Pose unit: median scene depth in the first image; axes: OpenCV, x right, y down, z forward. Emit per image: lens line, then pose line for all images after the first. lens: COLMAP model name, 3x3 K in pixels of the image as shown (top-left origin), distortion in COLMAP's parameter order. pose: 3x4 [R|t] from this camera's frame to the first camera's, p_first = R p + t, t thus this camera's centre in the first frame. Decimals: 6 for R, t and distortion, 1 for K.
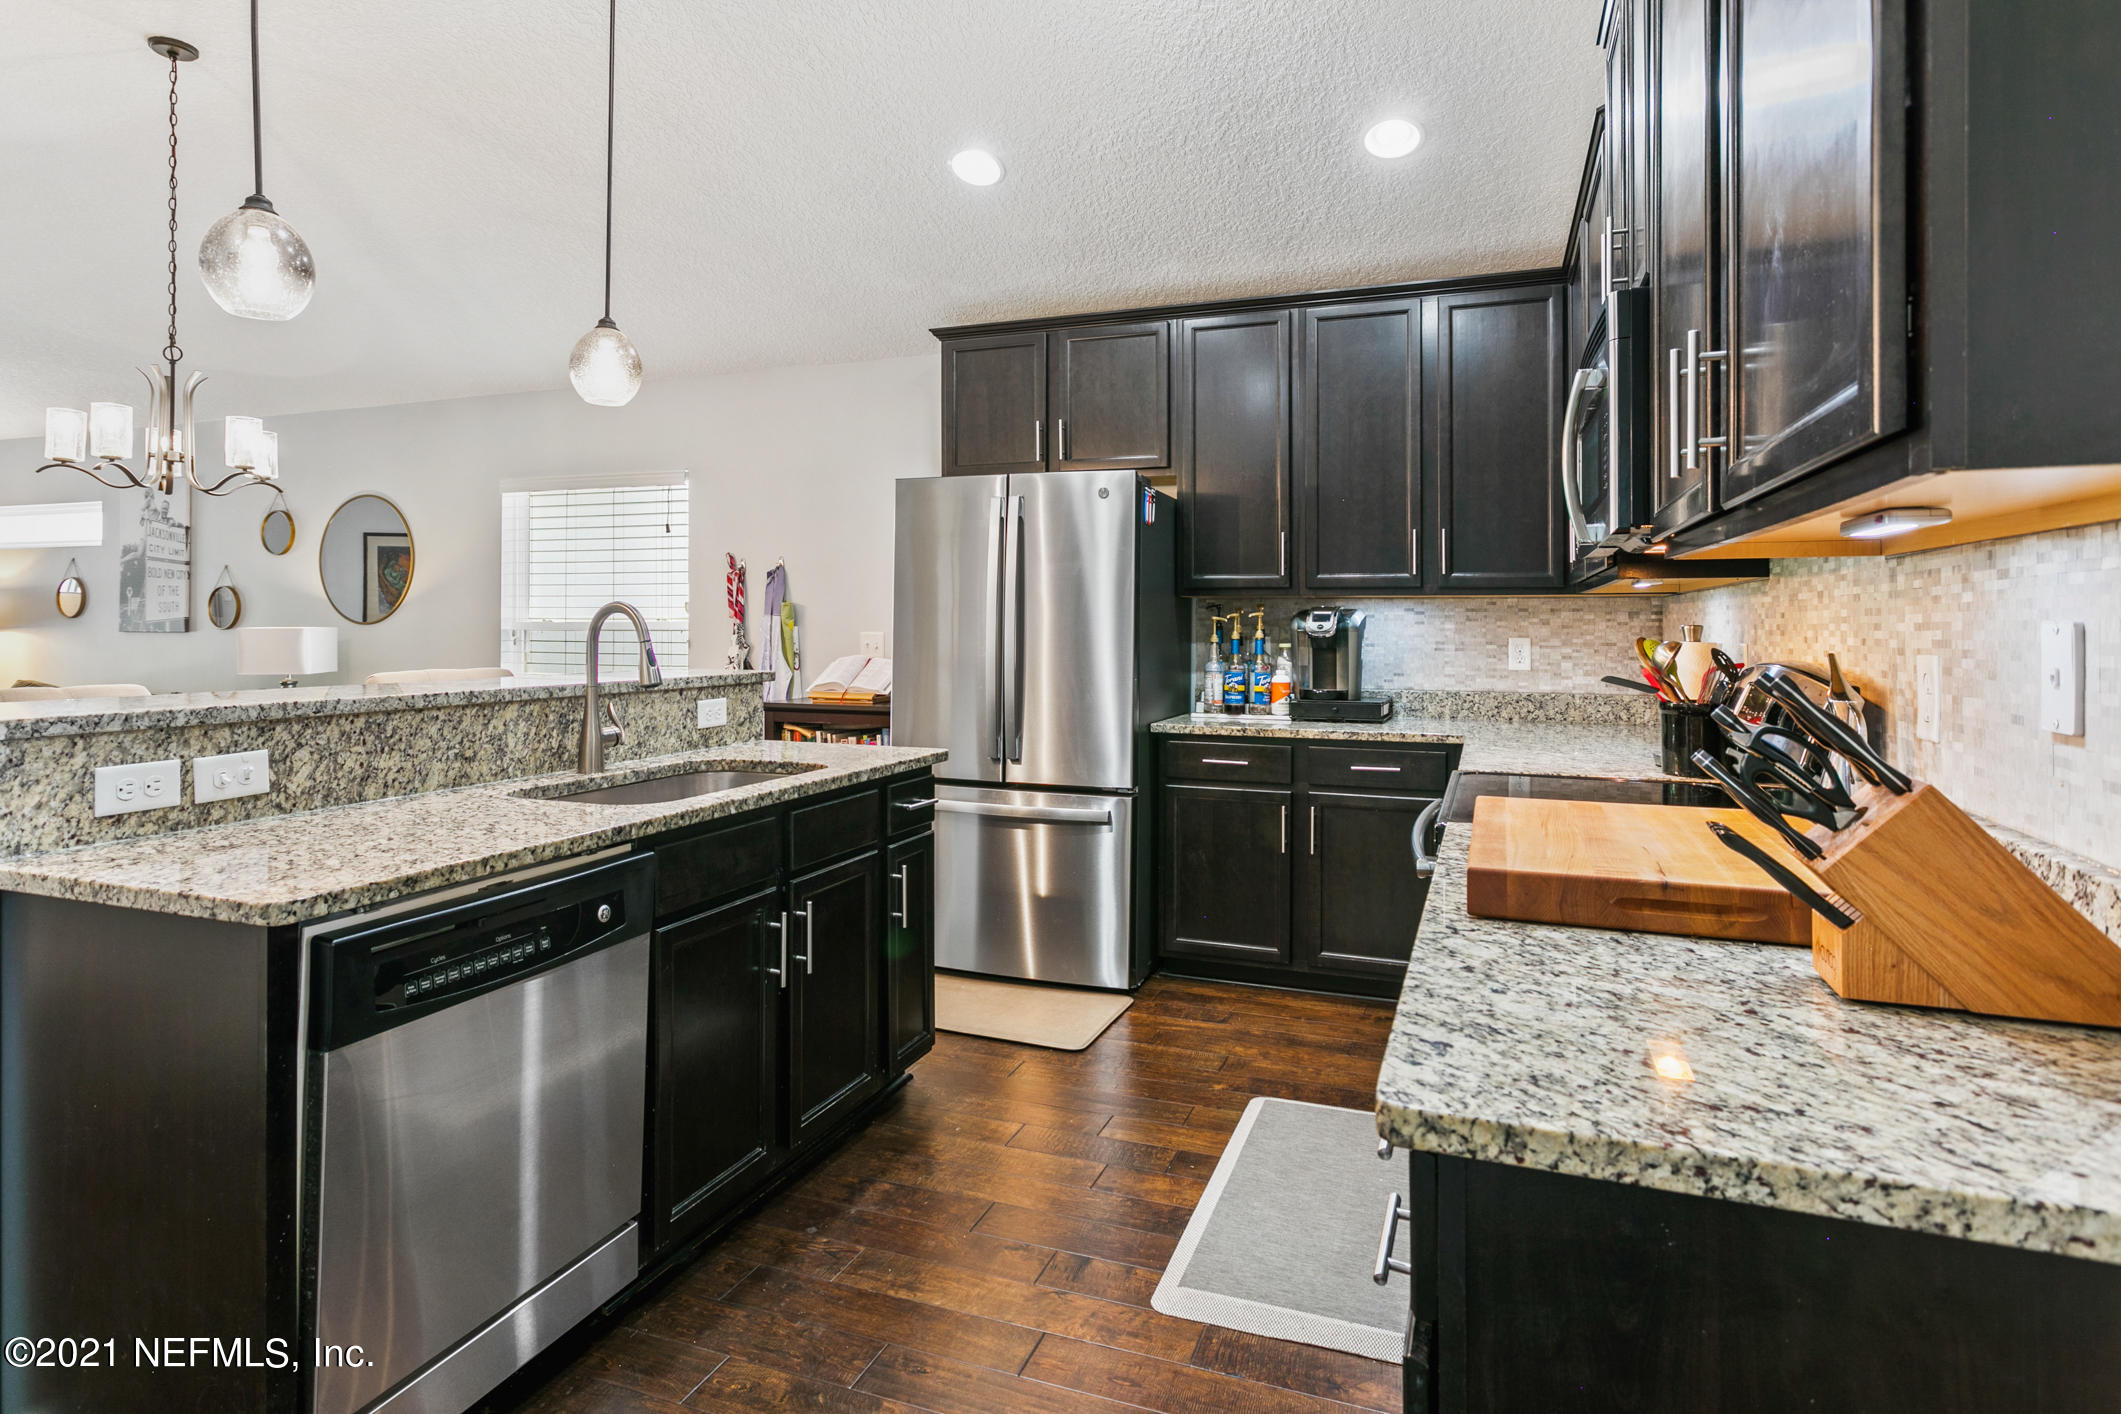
lens RADIAL K [[1129.1, 0, 1056.0], [0, 1129.1, 622.8], [0, 0, 1]] dist [0.002099, 0.000648]
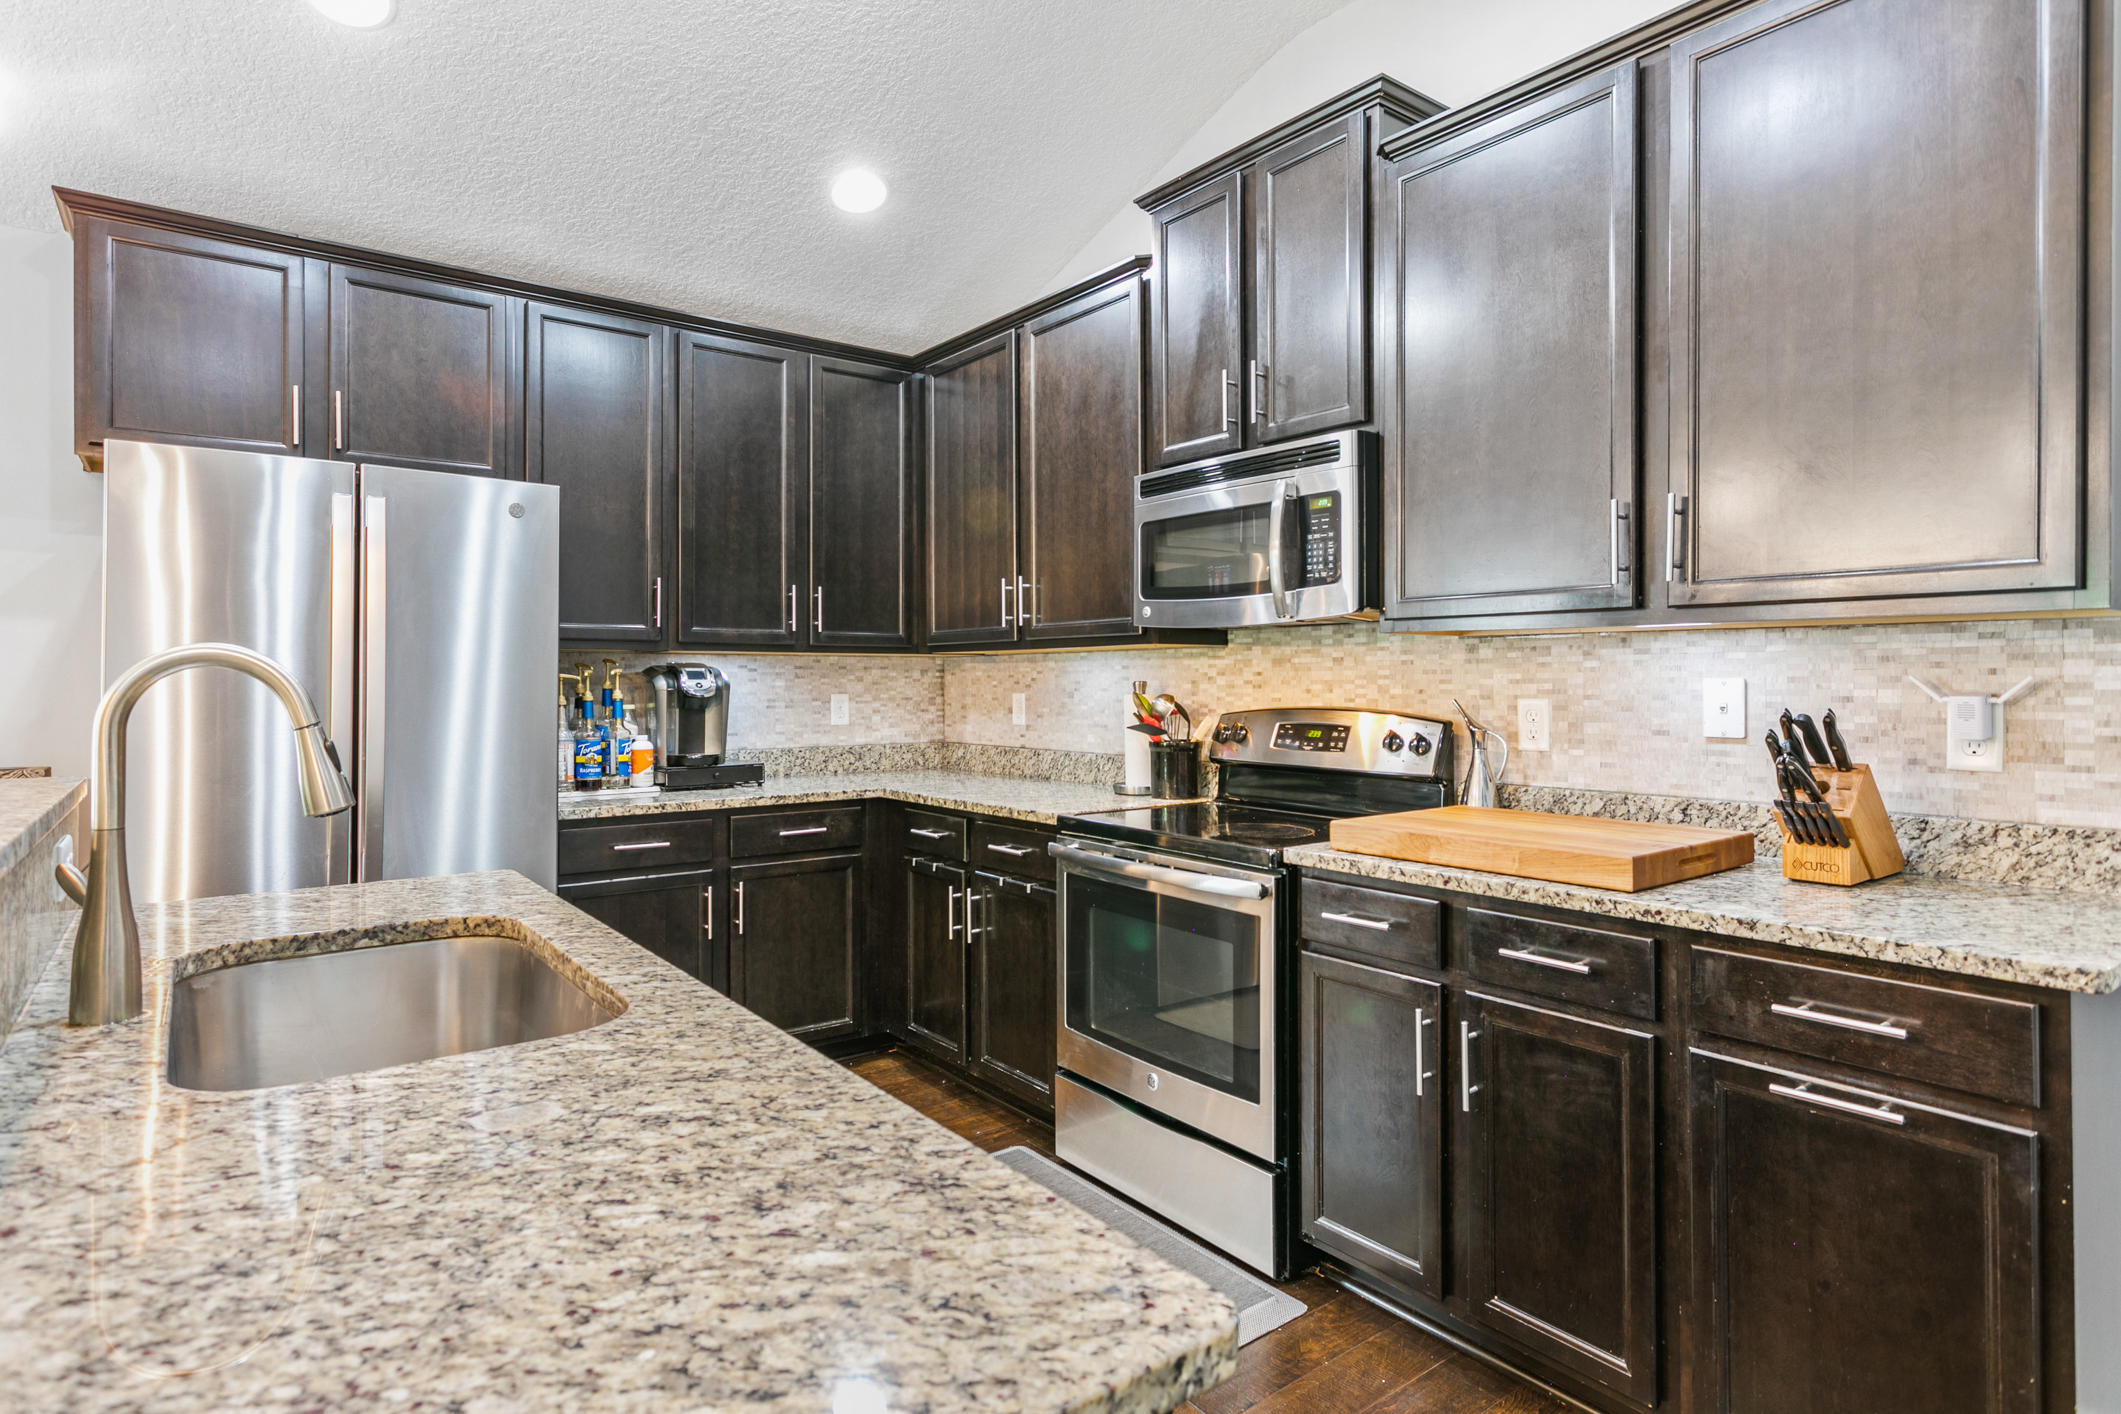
lens RADIAL K [[1133.0, 0, 1051.0], [0, 1133.0, 676.5], [0, 0, 1]] dist [-0.007186, -0.000173]
pose [[0.531415, -0.001526, 0.847110, -0.663891], [0.003451, 0.999994, -0.000363, -0.003550], [-0.847105, 0.003116, 0.531417, 0.478968]]
